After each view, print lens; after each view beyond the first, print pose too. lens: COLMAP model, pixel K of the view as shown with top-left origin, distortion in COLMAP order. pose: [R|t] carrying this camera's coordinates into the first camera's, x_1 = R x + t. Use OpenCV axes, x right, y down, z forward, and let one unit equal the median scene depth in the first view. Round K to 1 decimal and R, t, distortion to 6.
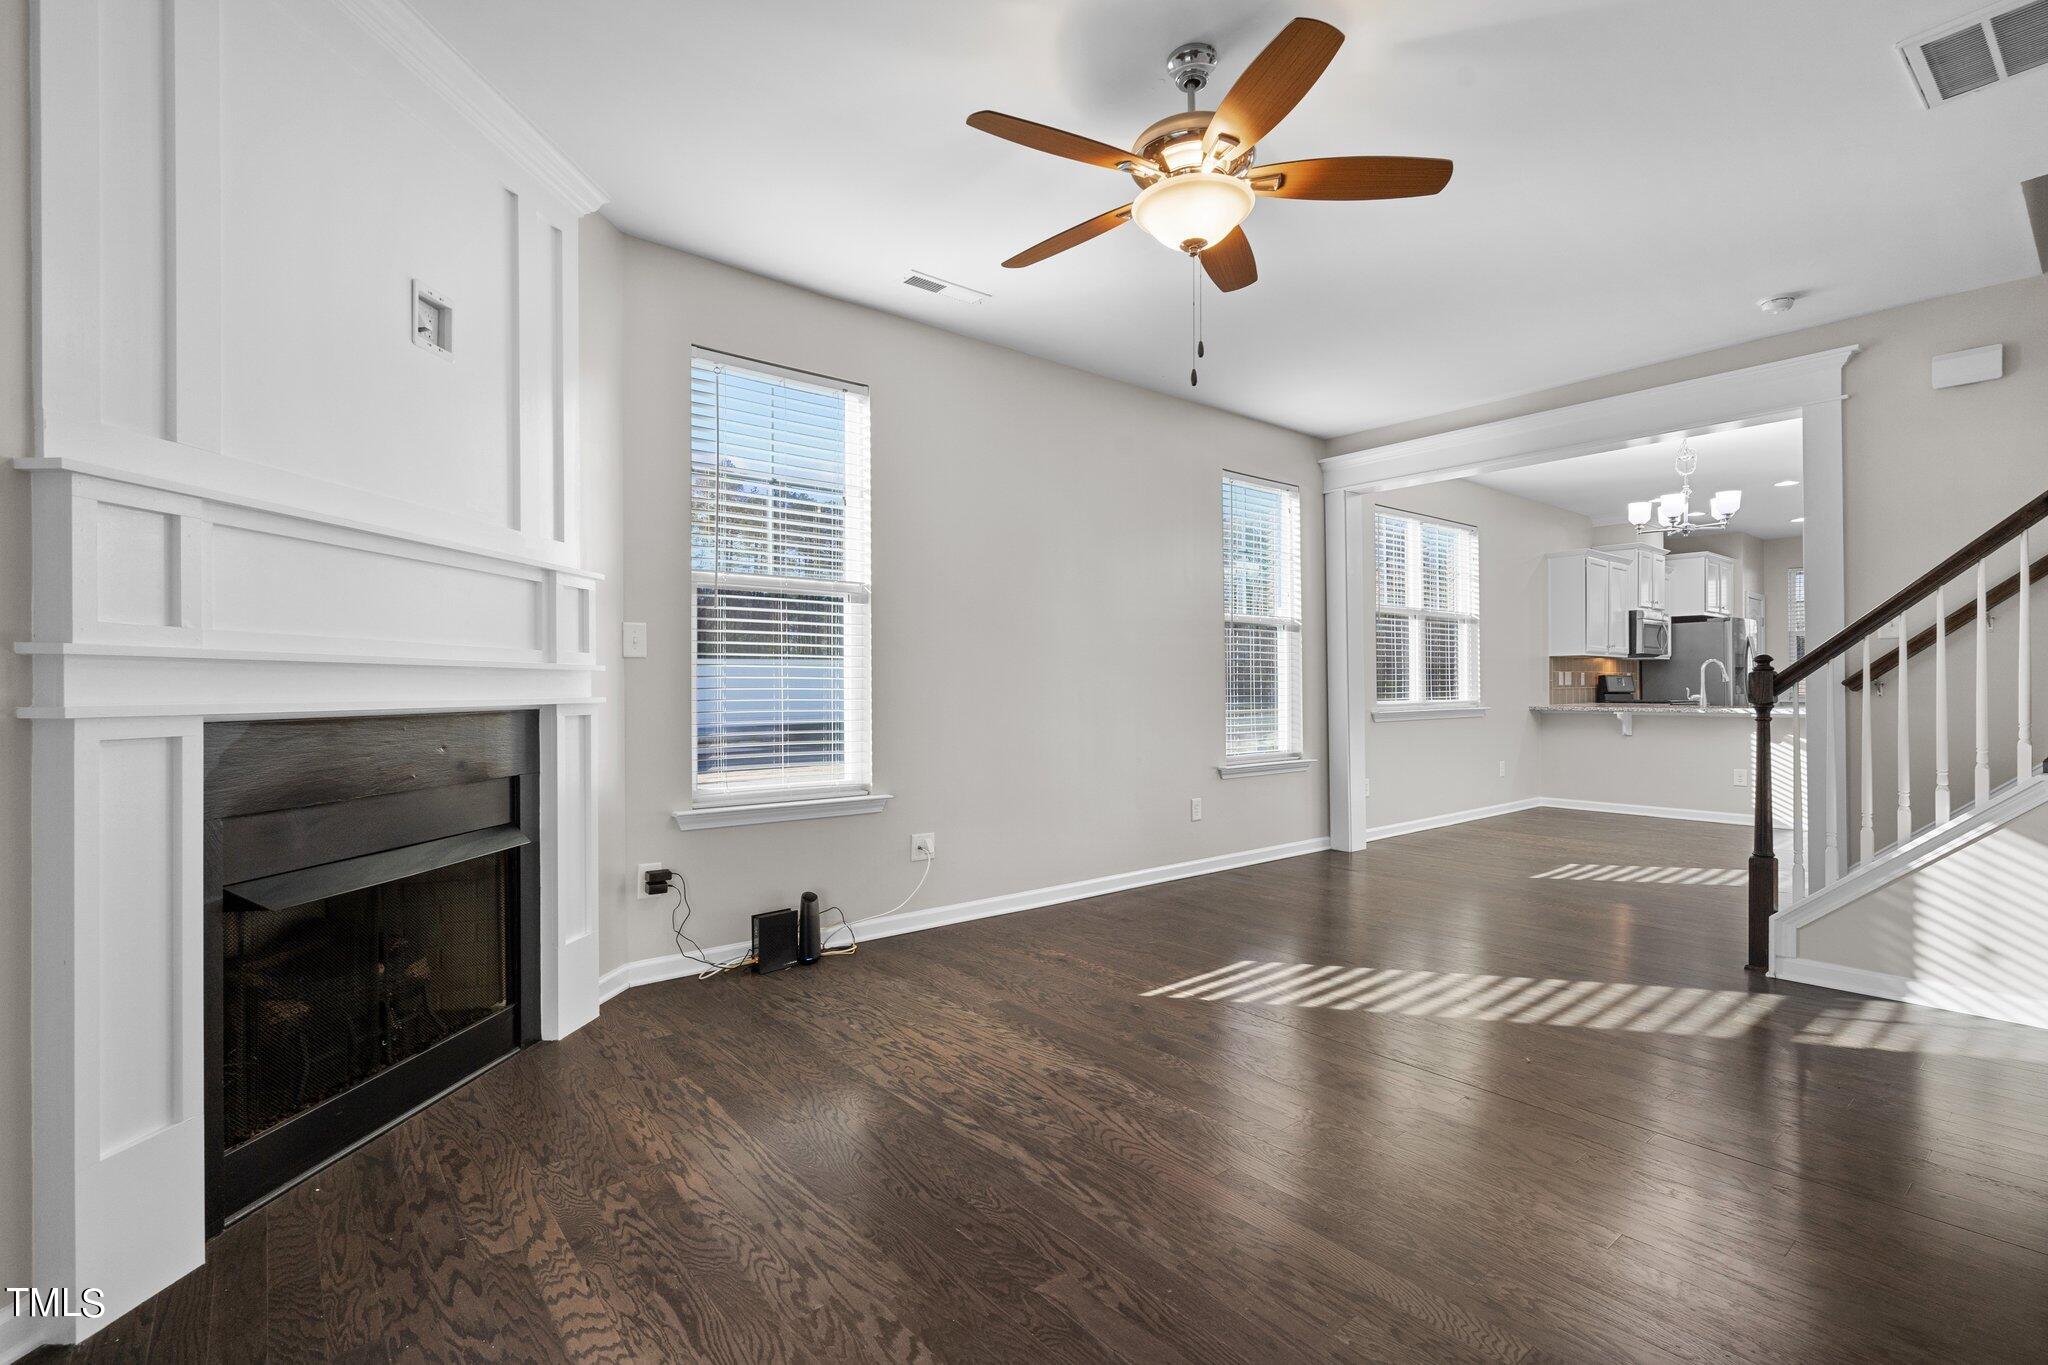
lens RADIAL K [[934.4, 0, 1034.1], [0, 934.4, 685.4], [0, 0, 1]] dist [-0.004743, 0.002484]
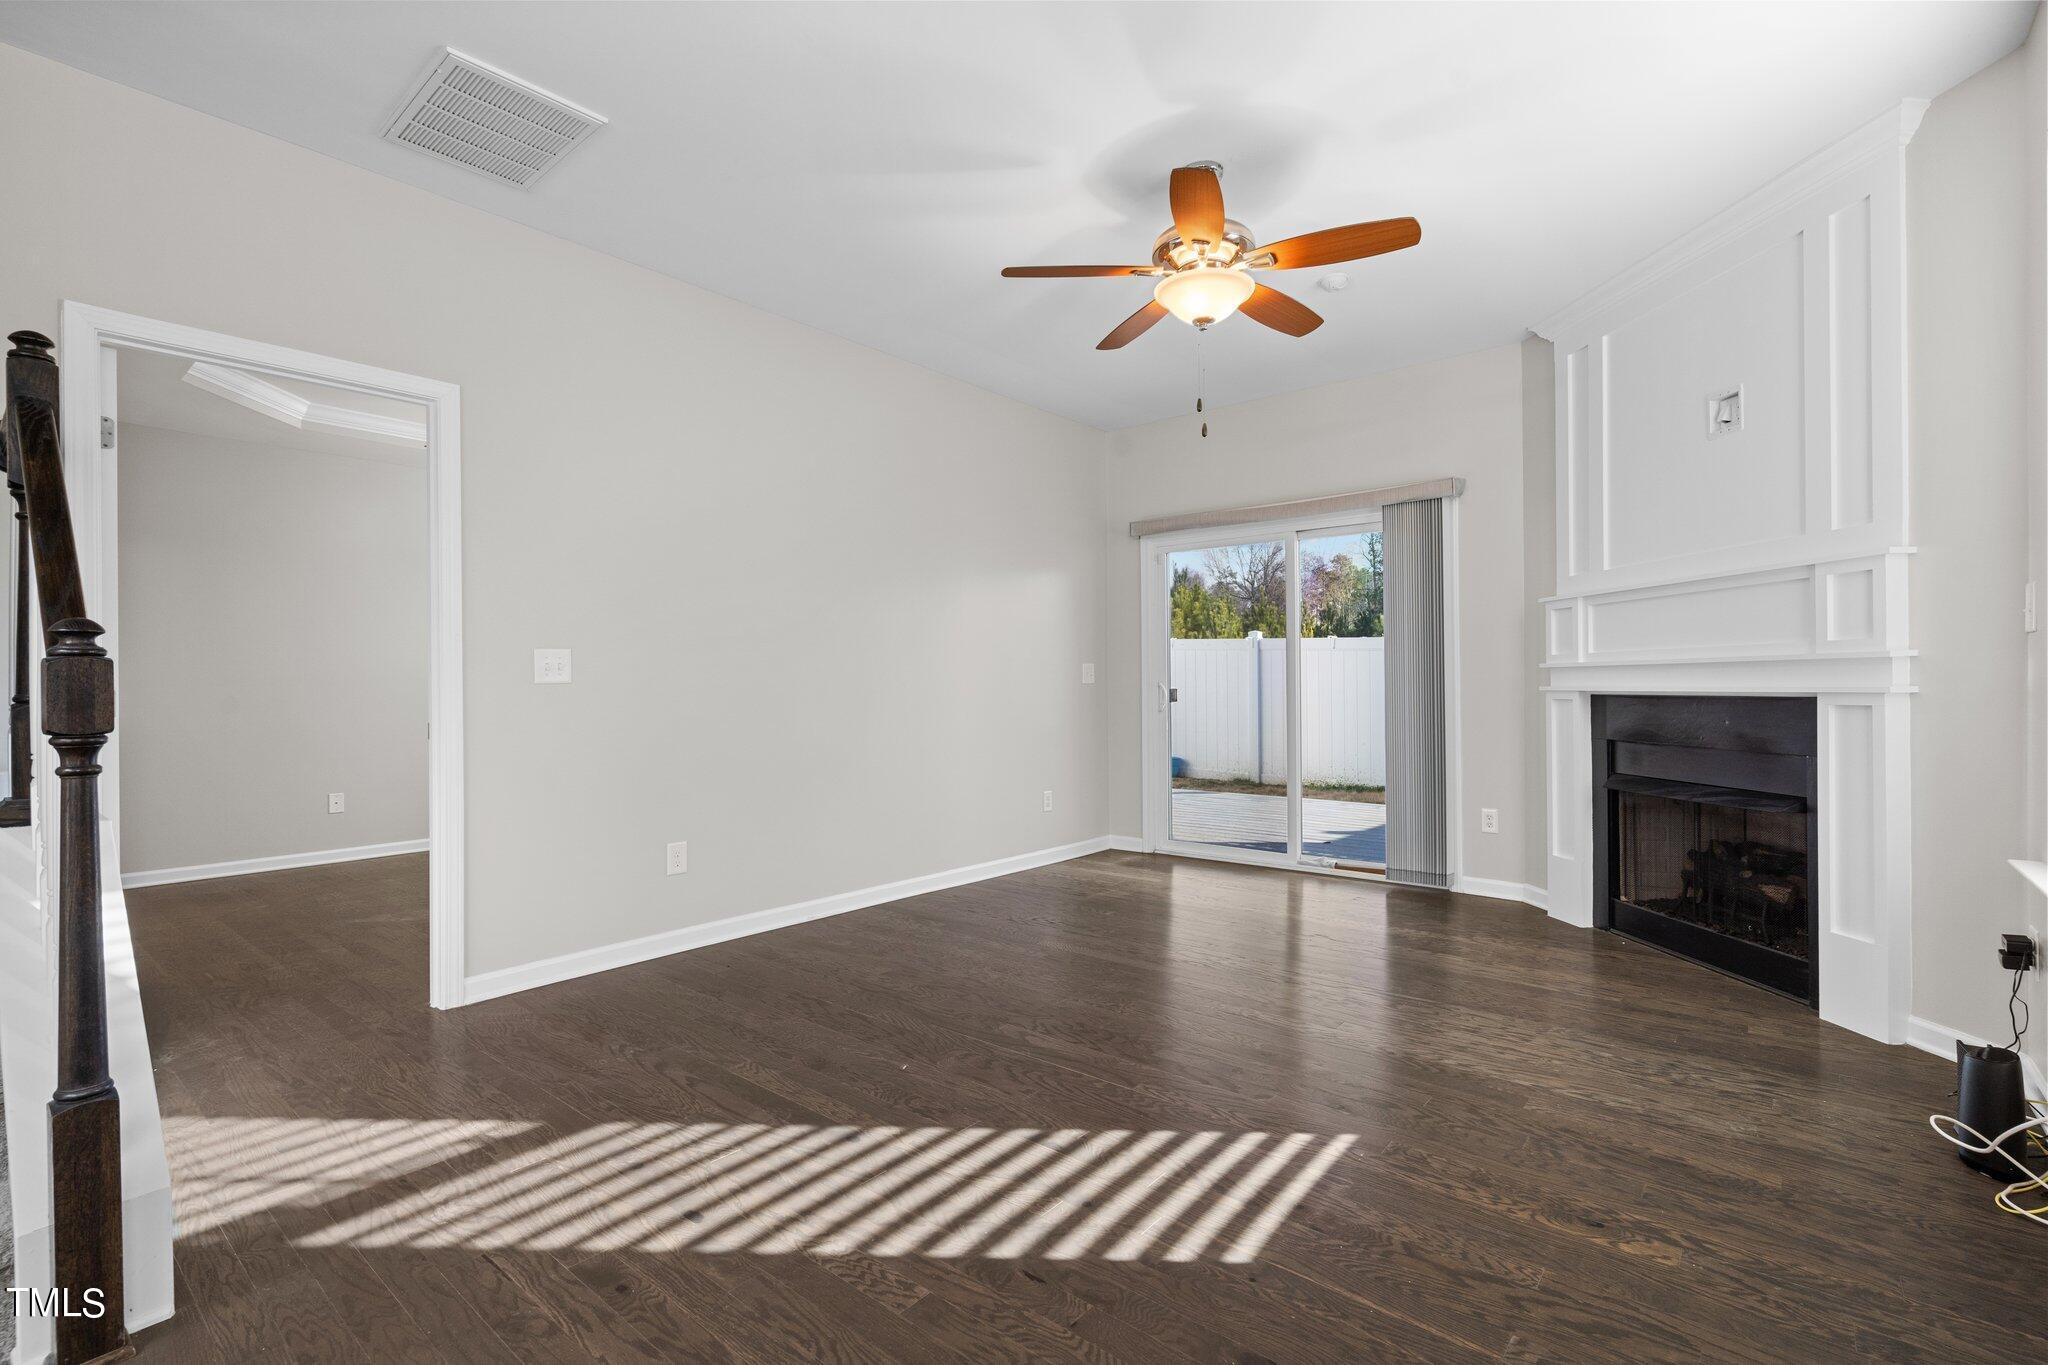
lens RADIAL K [[934.4, 0, 1034.8], [0, 934.4, 679.6], [0, 0, 1]] dist [-0.004743, 0.002484]
pose [[-0.981969, 0.010697, -0.188740, 0.444584], [0.012338, 0.999896, -0.007517, 0.002916], [0.188640, -0.009710, -0.981998, 1.540991]]
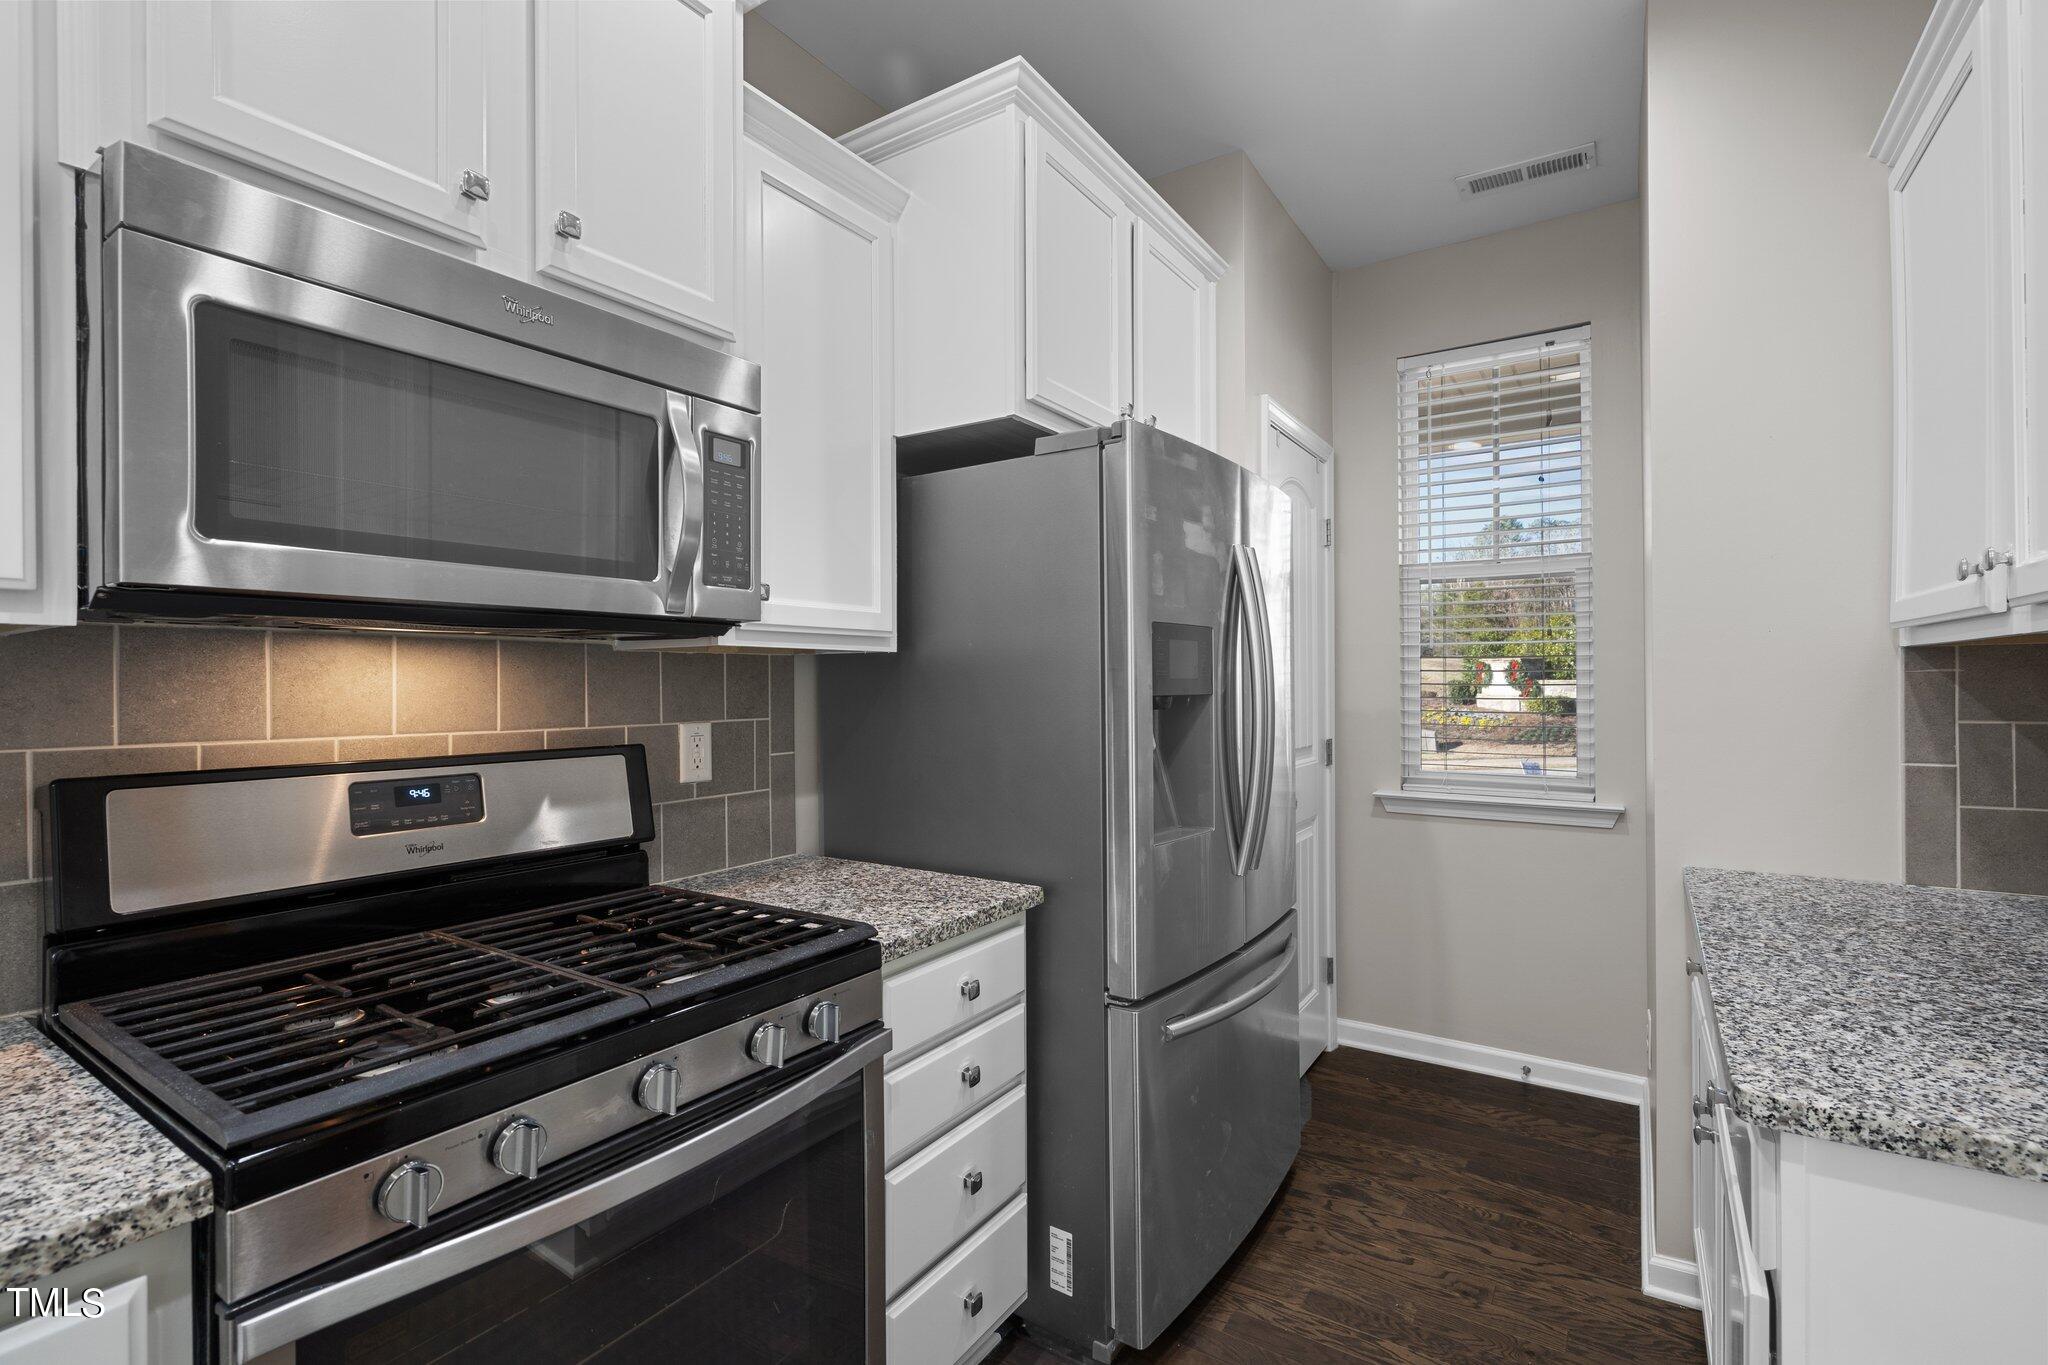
lens RADIAL K [[934.4, 0, 1035.9], [0, 934.4, 695.0], [0, 0, 1]] dist [-0.004743, 0.002484]
pose [[0.953440, -0.007244, 0.301496, 1.839964], [0.001859, 0.999834, 0.018143, -0.062840], [-0.301577, -0.016738, 0.953295, 2.262195]]
